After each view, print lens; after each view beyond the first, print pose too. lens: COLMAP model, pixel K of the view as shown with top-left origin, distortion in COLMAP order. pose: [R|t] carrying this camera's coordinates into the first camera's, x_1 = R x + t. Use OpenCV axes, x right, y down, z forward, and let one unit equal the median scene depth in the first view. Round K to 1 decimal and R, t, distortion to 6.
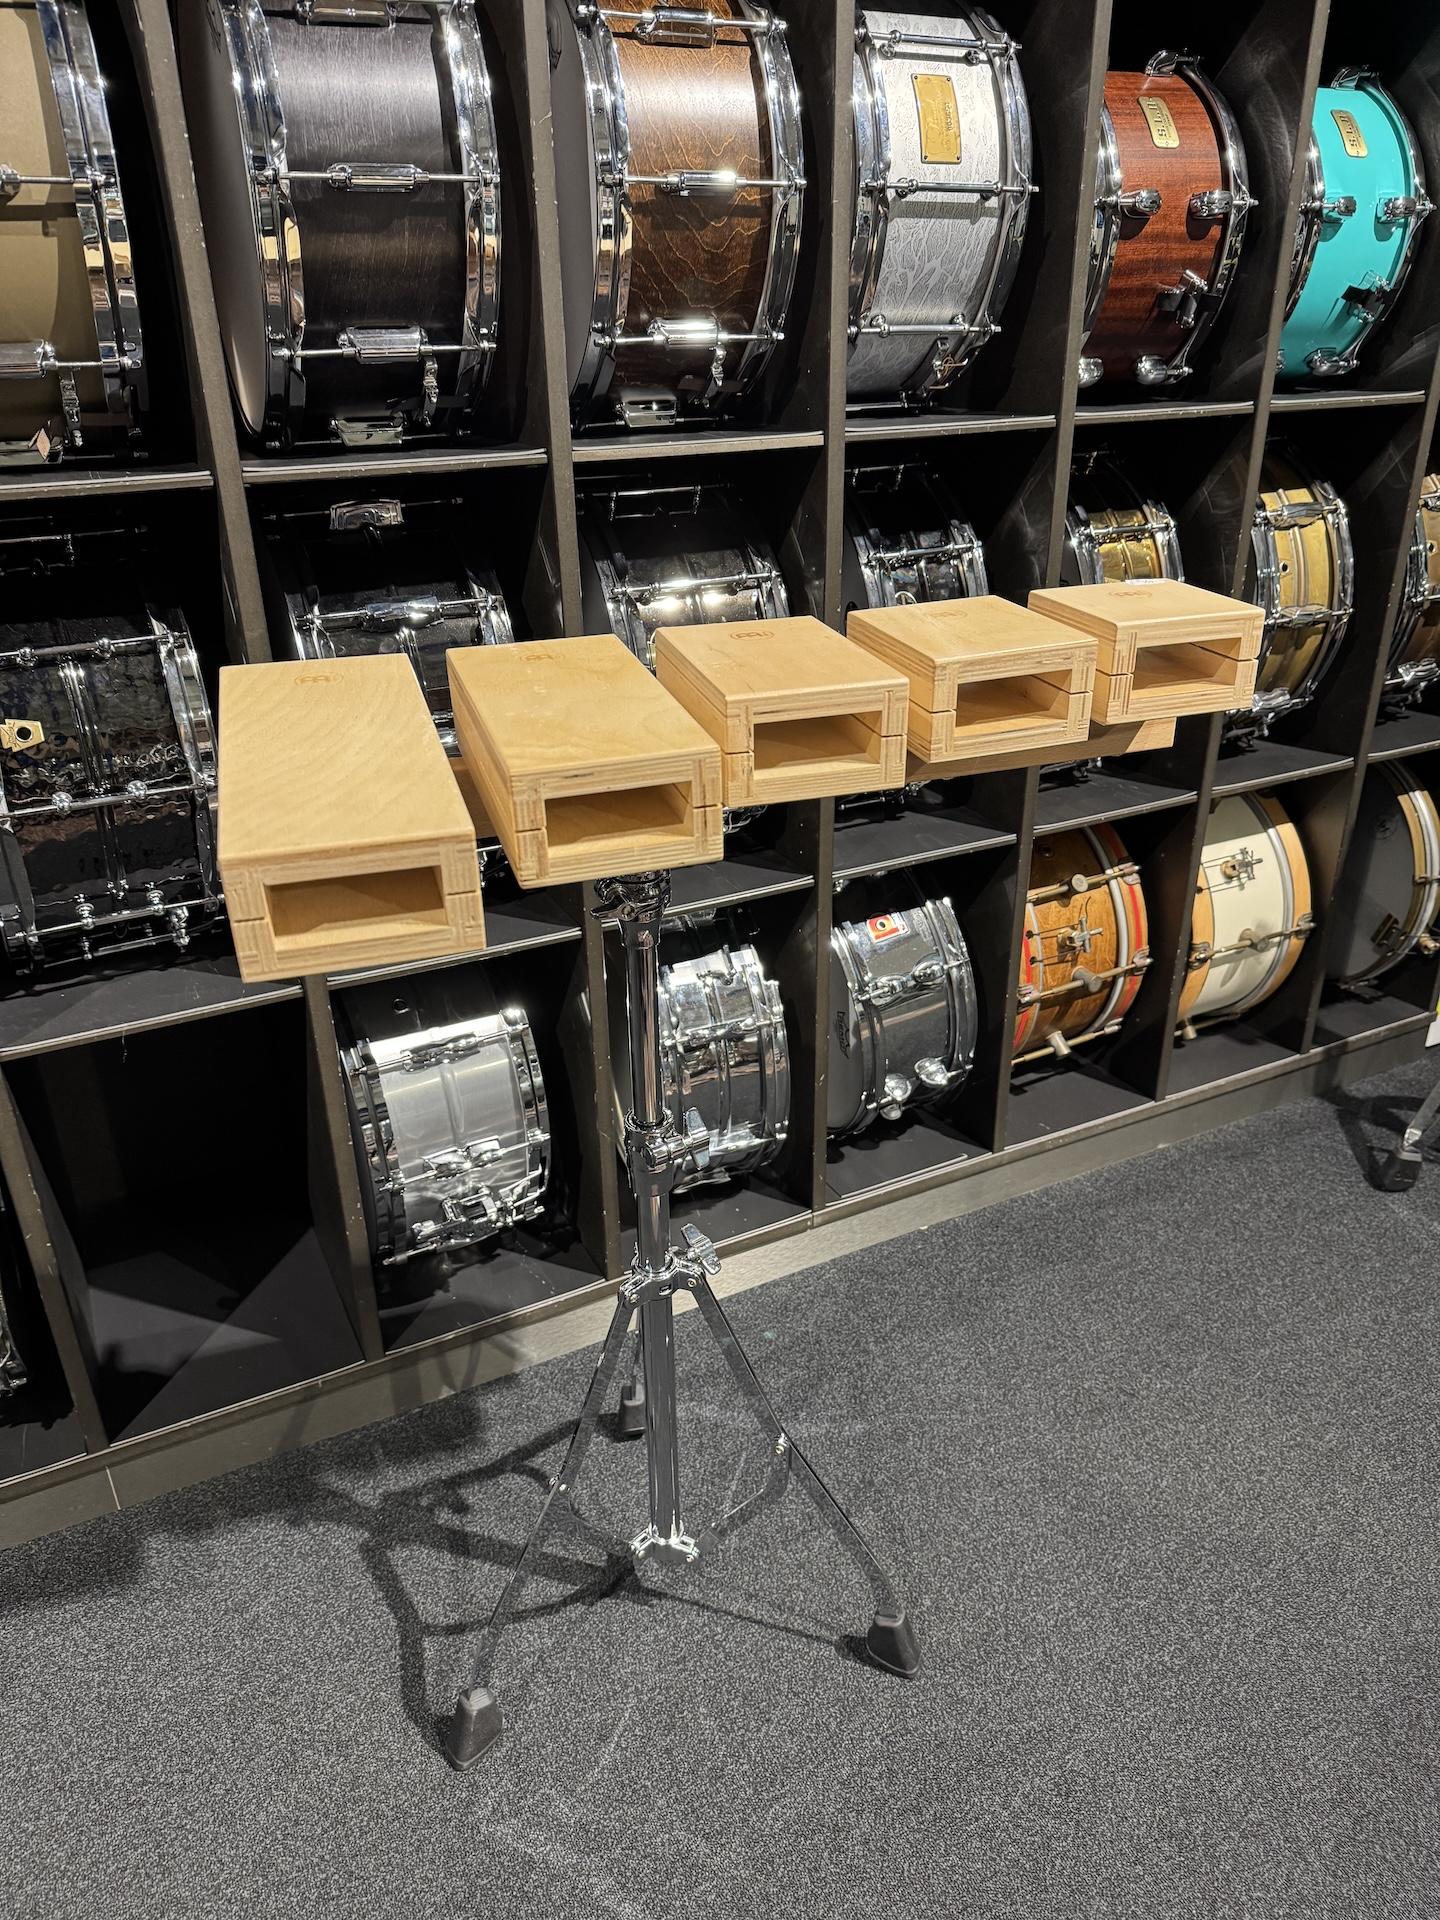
lens RADIAL K [[1367.7, 0, 720.0], [0, 1367.7, 960.0], [0, 0, 1]] dist [0.086966, -0.116814]
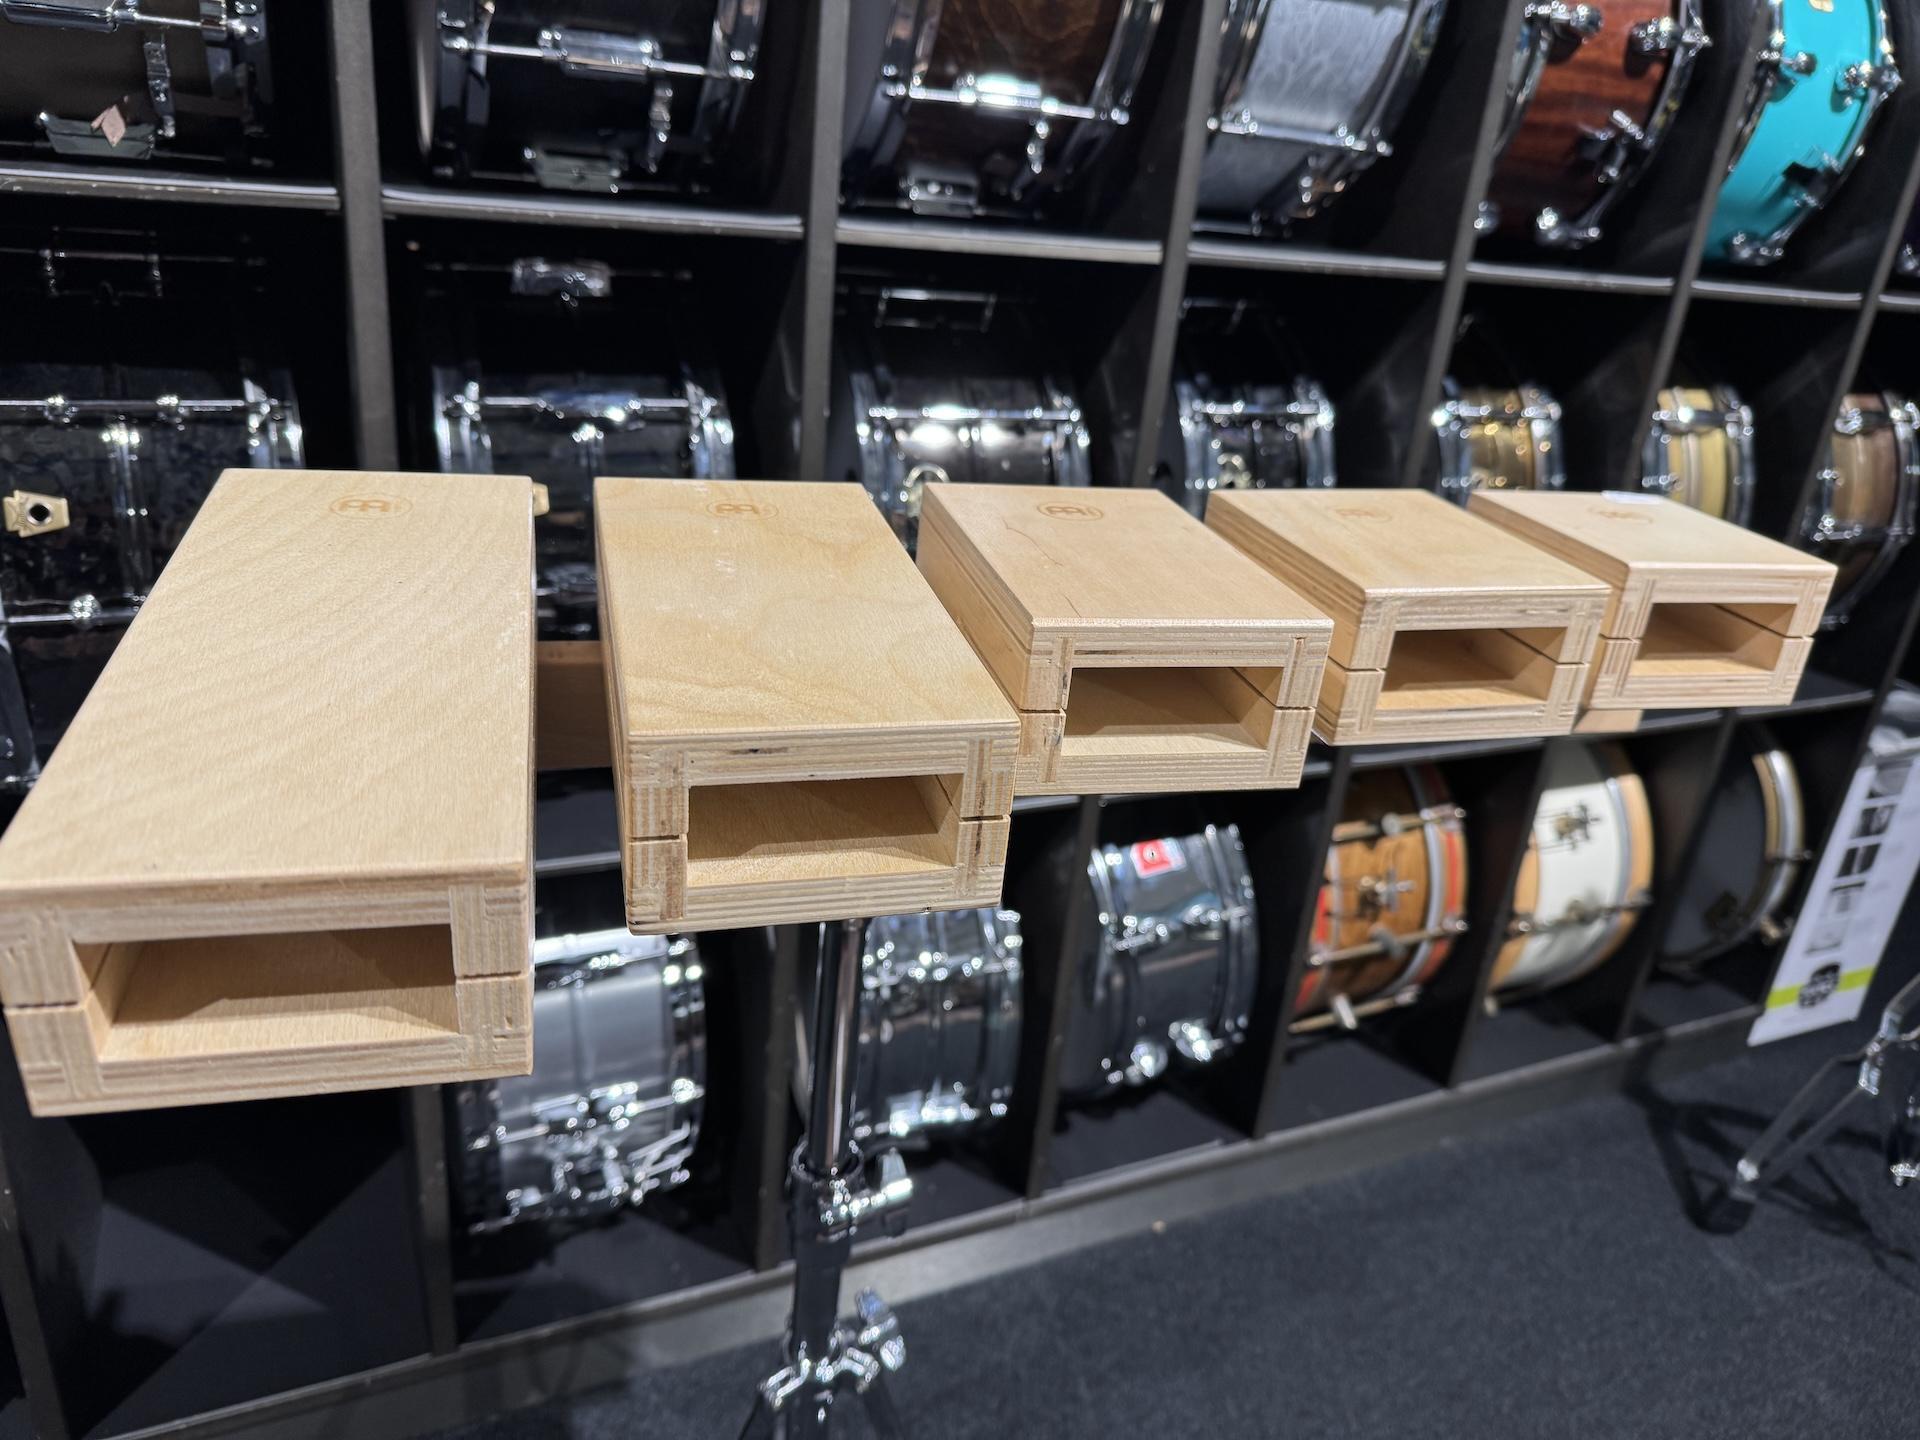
lens RADIAL K [[1386.5, 0, 967.4], [0, 1386.5, 716.8], [0, 0, 1]] dist [0.040111, -0.062884]
pose [[0.993103, 0.115915, 0.017601, -0.015857], [-0.114918, 0.992124, -0.049832, -0.062722], [-0.023239, 0.047465, 0.998603, 0.216652]]
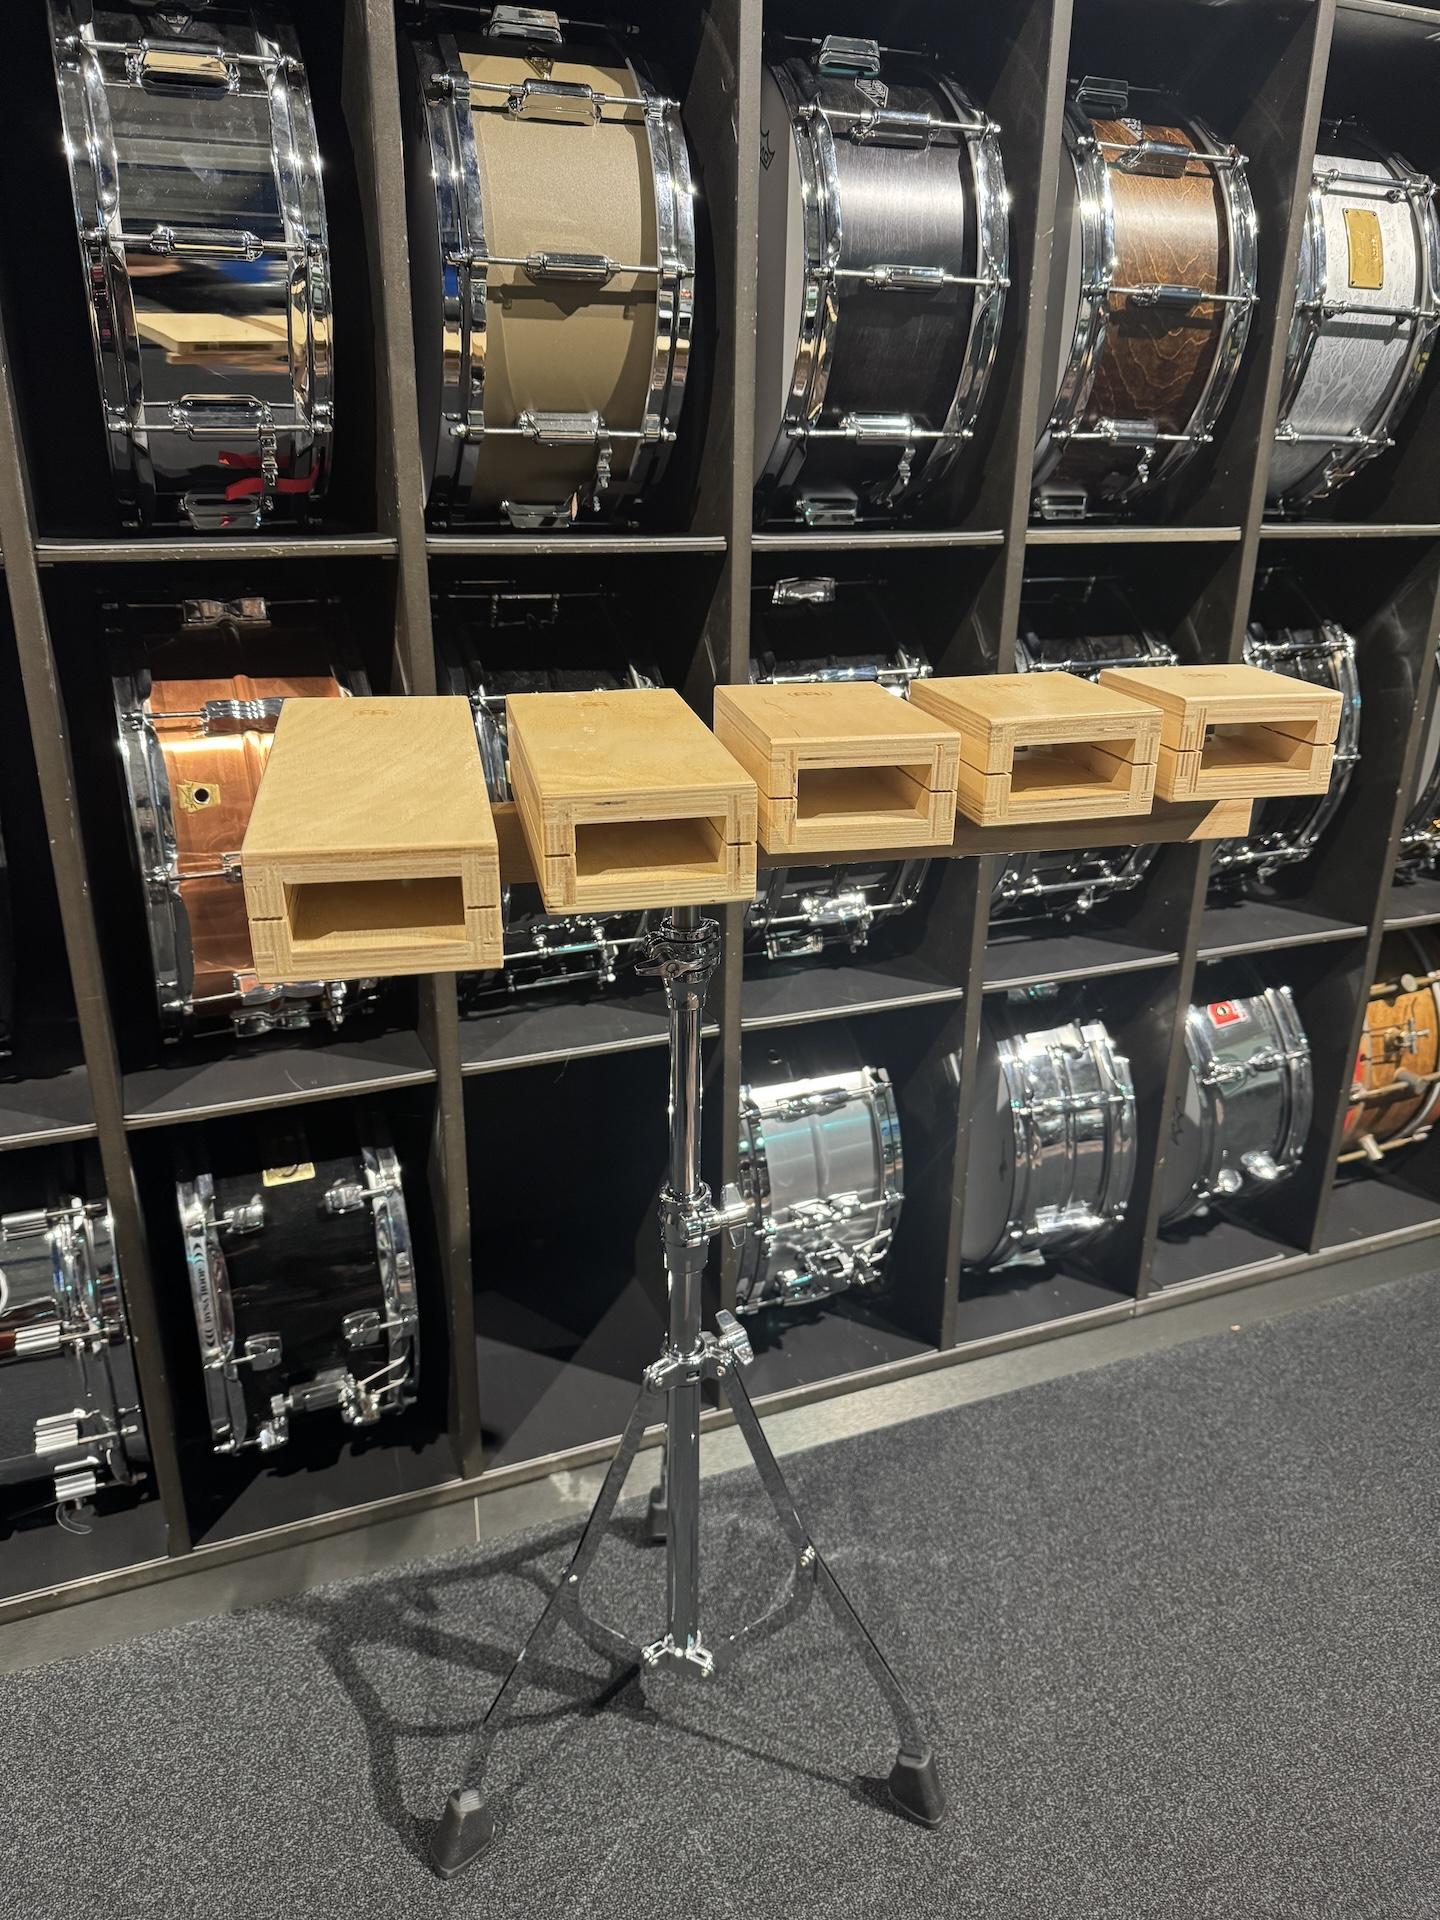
lens RADIAL K [[1382.3, 0, 719.4], [0, 1382.3, 958.5], [0, 0, 1]] dist [0.060643, -0.059622]
pose [[0.997406, 0.050447, -0.051345, -0.233336], [-0.055271, 0.993716, -0.097337, 0.065788], [0.046112, 0.099922, 0.993926, -0.041589]]
